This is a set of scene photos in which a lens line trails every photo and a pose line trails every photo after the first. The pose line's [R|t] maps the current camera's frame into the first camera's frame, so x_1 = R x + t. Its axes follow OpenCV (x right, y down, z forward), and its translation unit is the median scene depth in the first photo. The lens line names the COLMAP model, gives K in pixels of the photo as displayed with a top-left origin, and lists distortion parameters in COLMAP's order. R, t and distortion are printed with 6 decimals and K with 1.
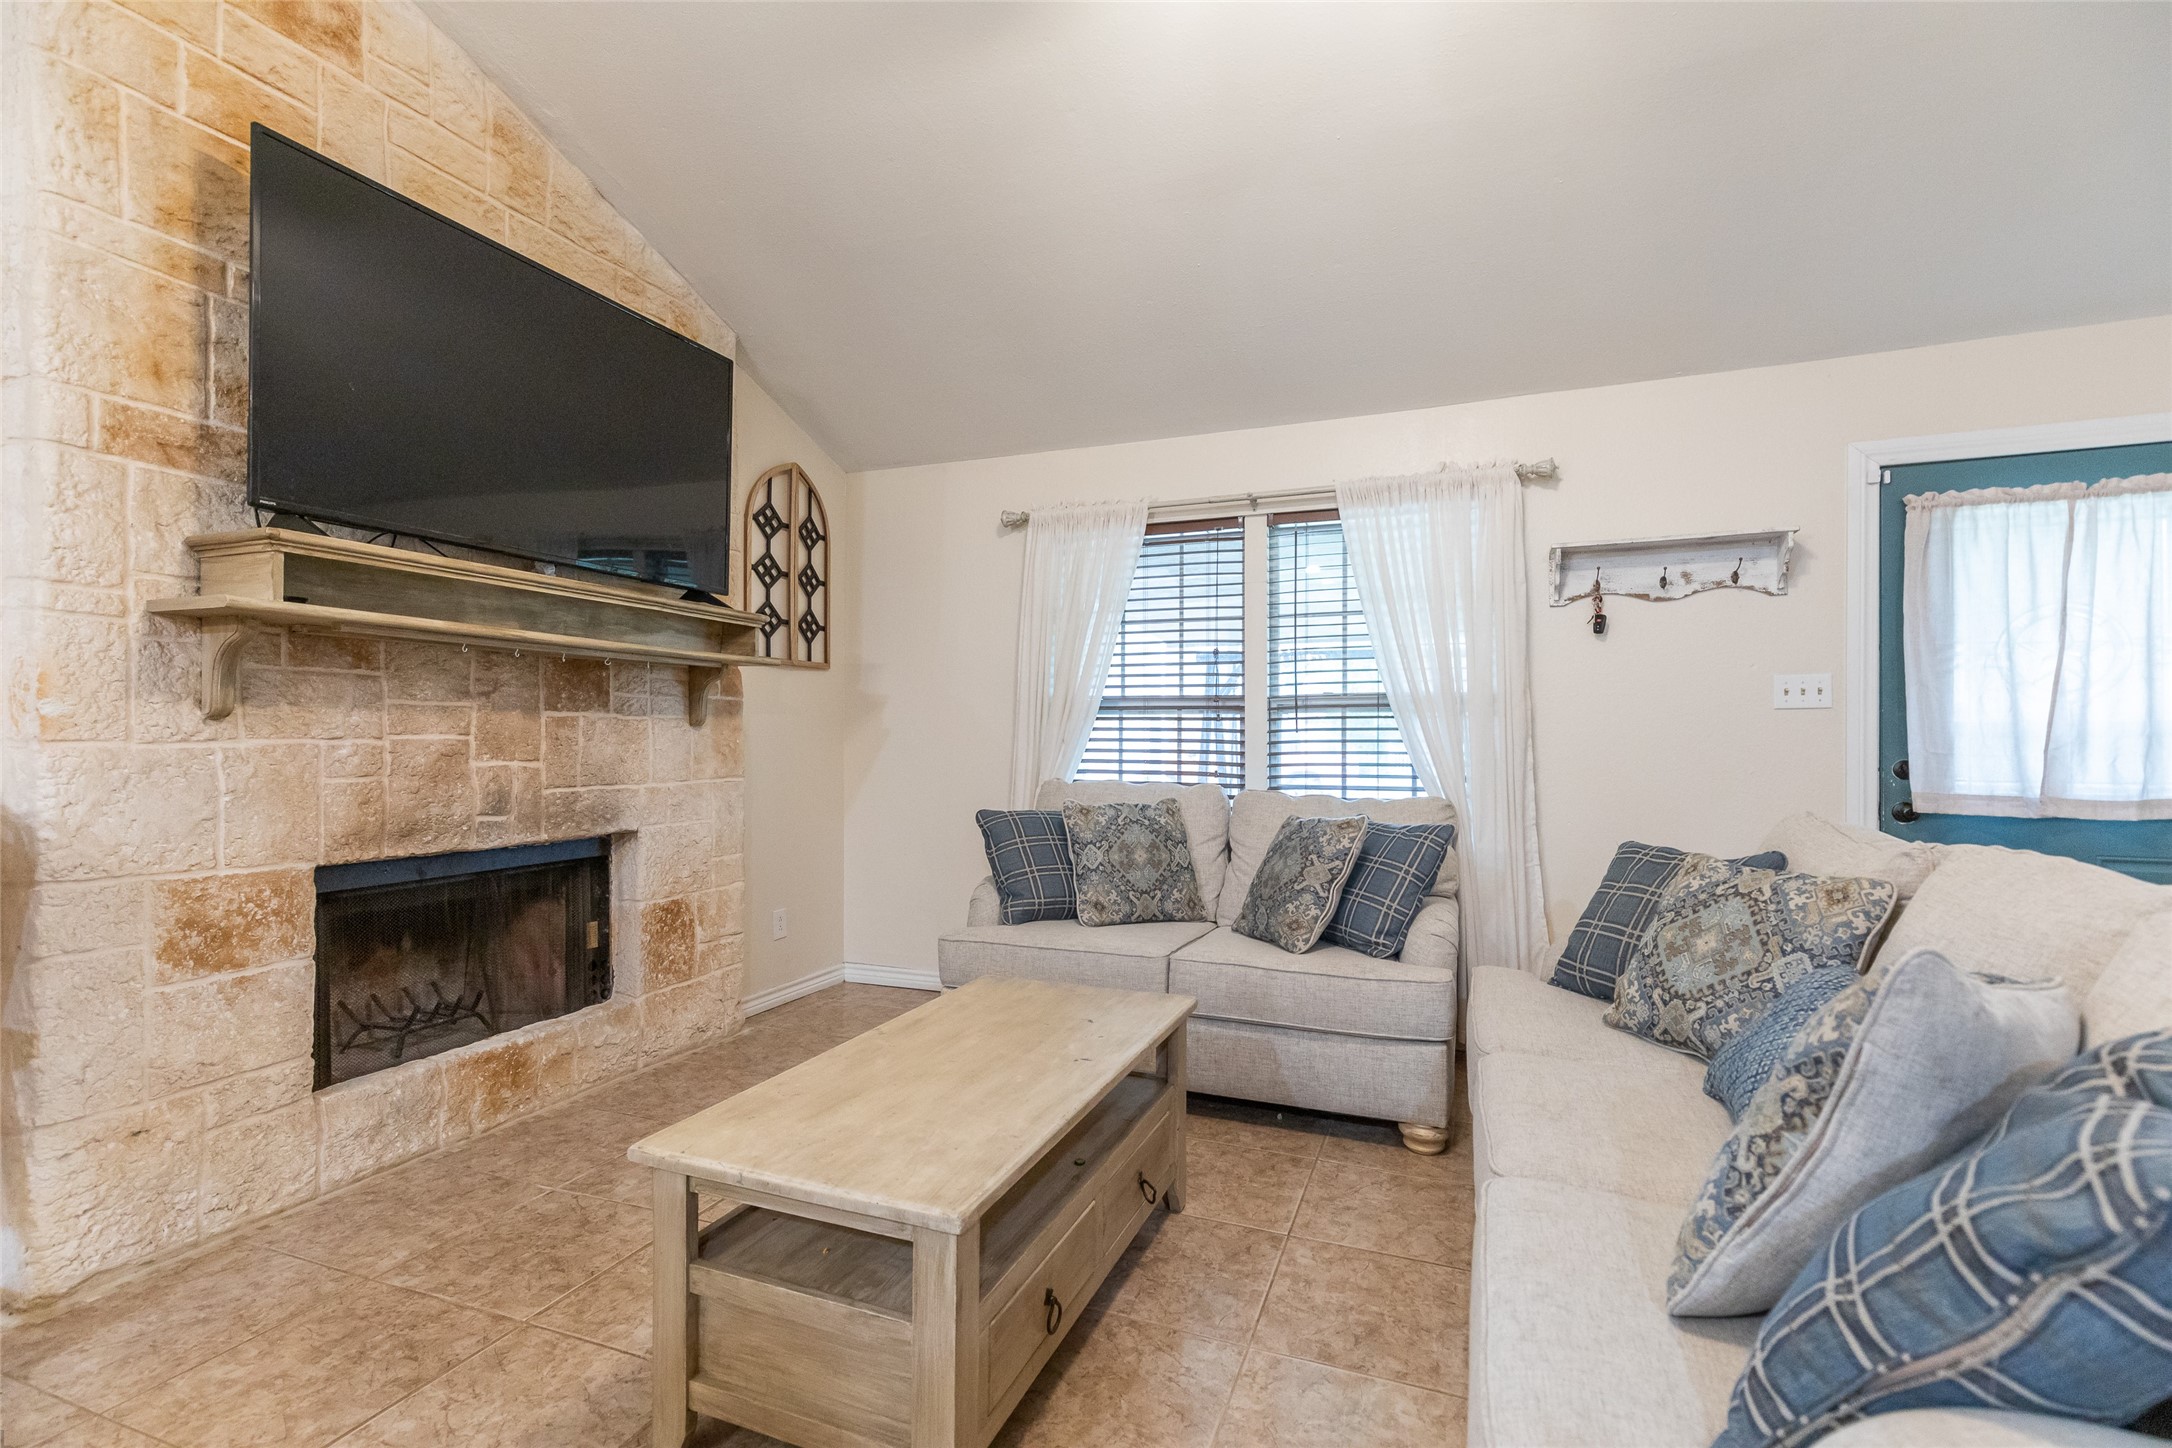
lens RADIAL K [[984.0, 0, 1077.4], [0, 984.0, 734.5], [0, 0, 1]] dist [0.011203, -0.000640]
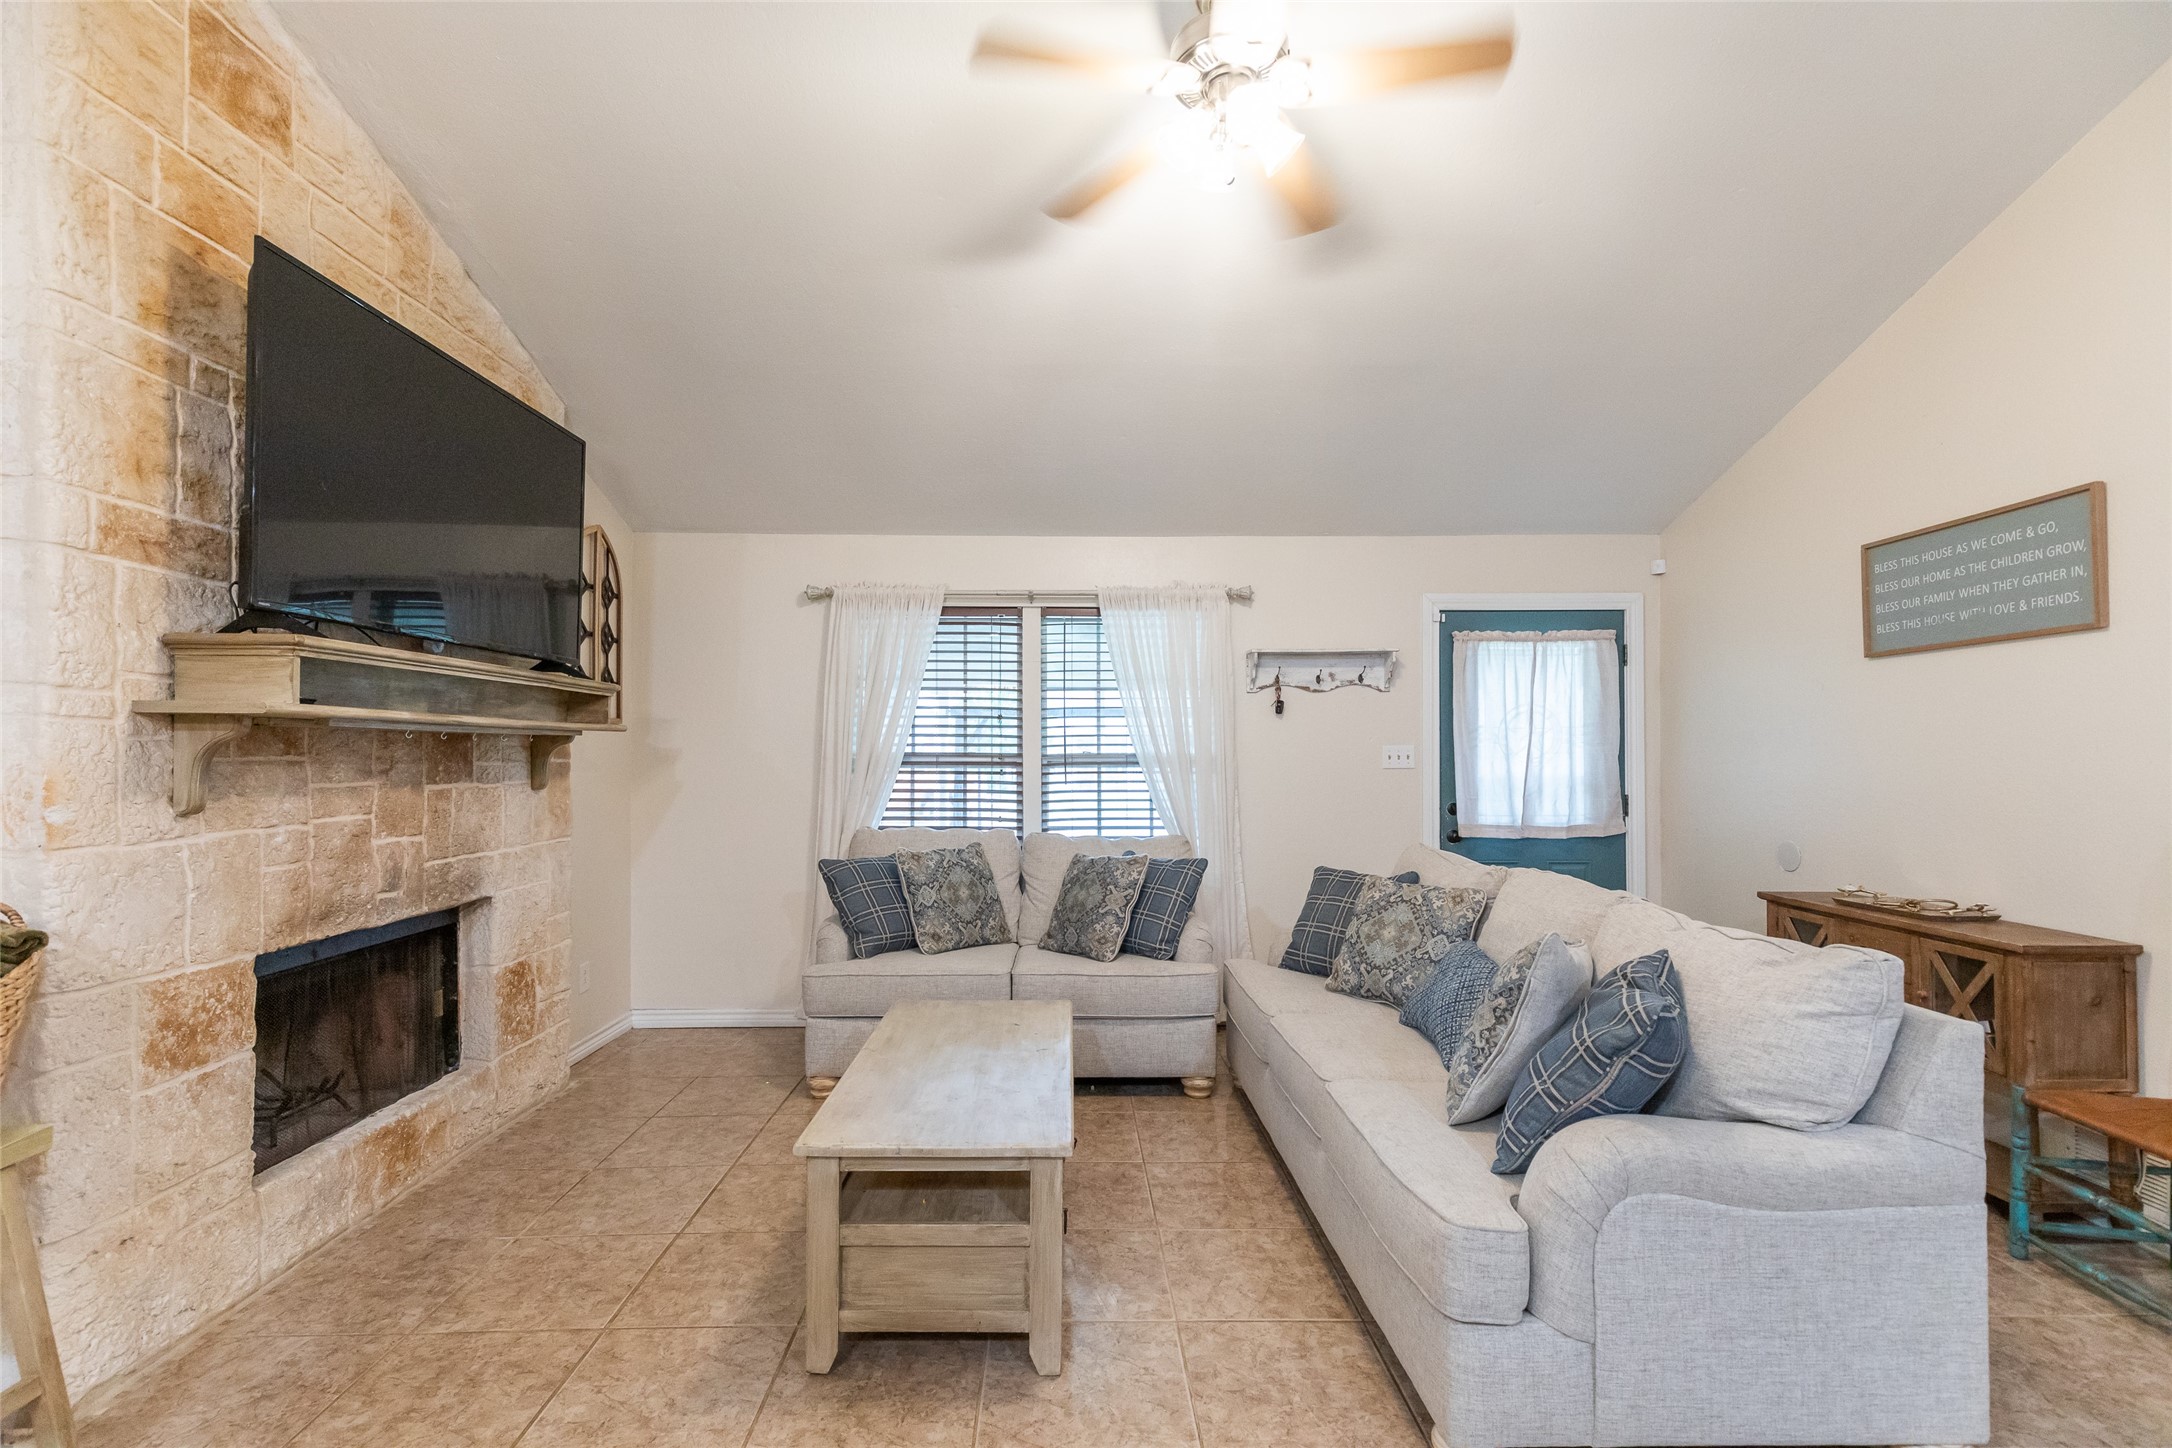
lens RADIAL K [[984.0, 0, 1079.4], [0, 984.0, 742.4], [0, 0, 1]] dist [0.011203, -0.000640]
pose [[0.919955, 0.002859, 0.392013, -0.337405], [-0.000712, 0.999984, -0.005621, -0.065418], [-0.392023, 0.004892, 0.919943, -0.206931]]
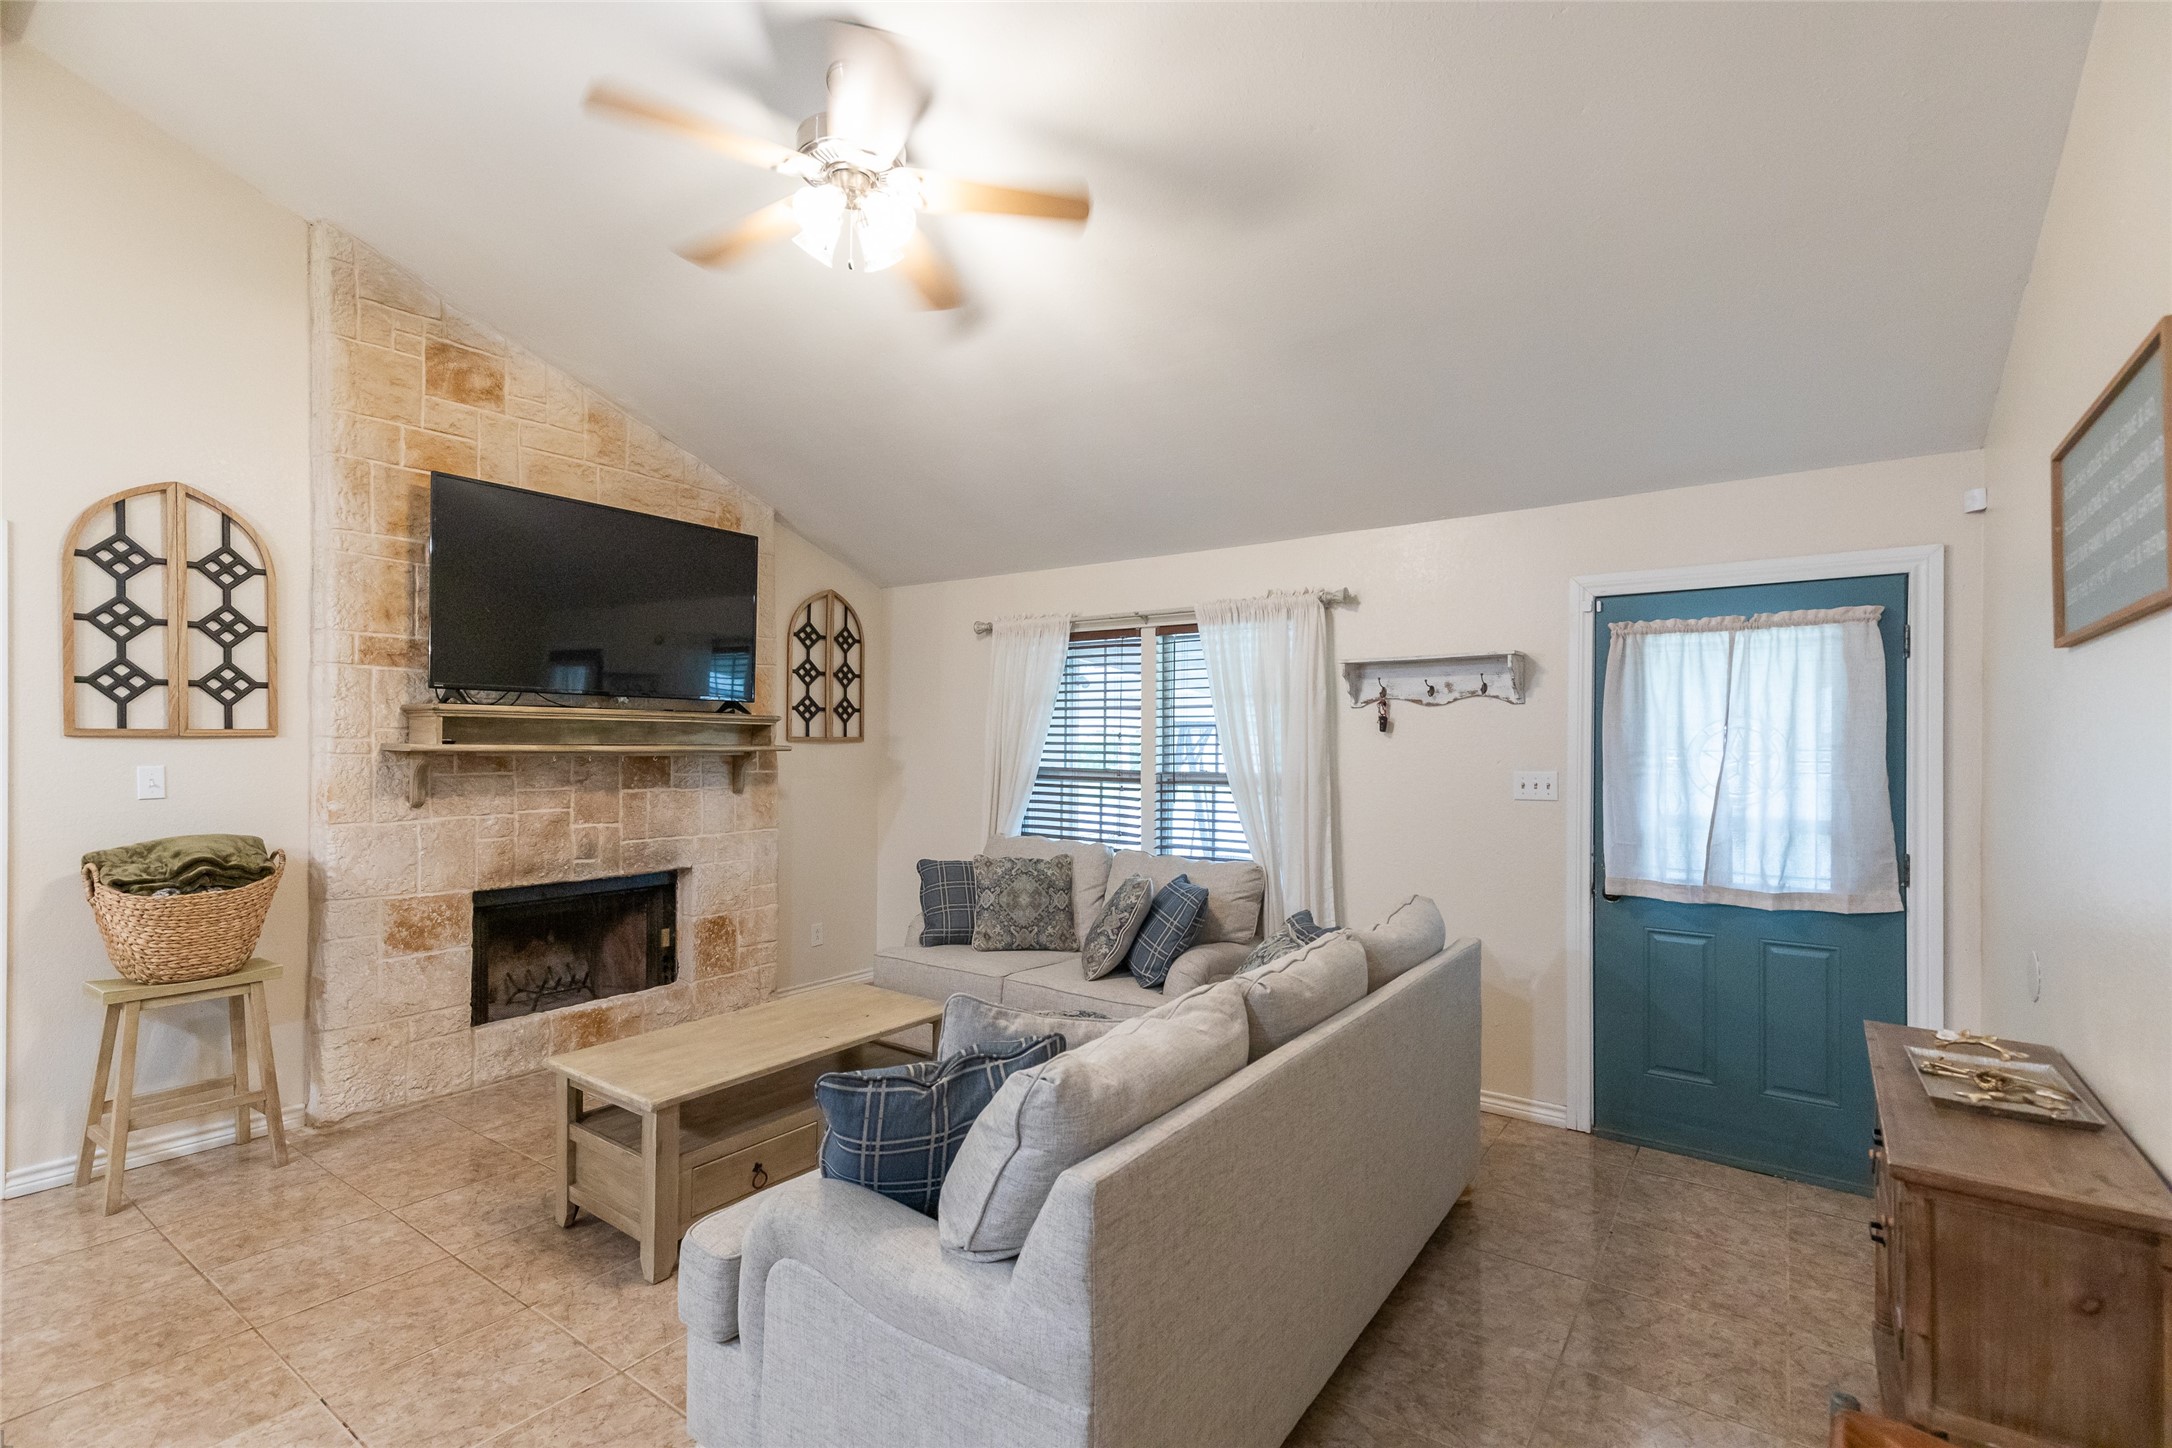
lens RADIAL K [[984.0, 0, 1076.0], [0, 984.0, 739.9], [0, 0, 1]] dist [0.011203, -0.000640]
pose [[0.971556, 0.004472, -0.236769, 0.523401], [-0.004567, 0.999990, 0.000149, -0.108950], [0.236767, 0.000936, 0.971566, -0.325376]]
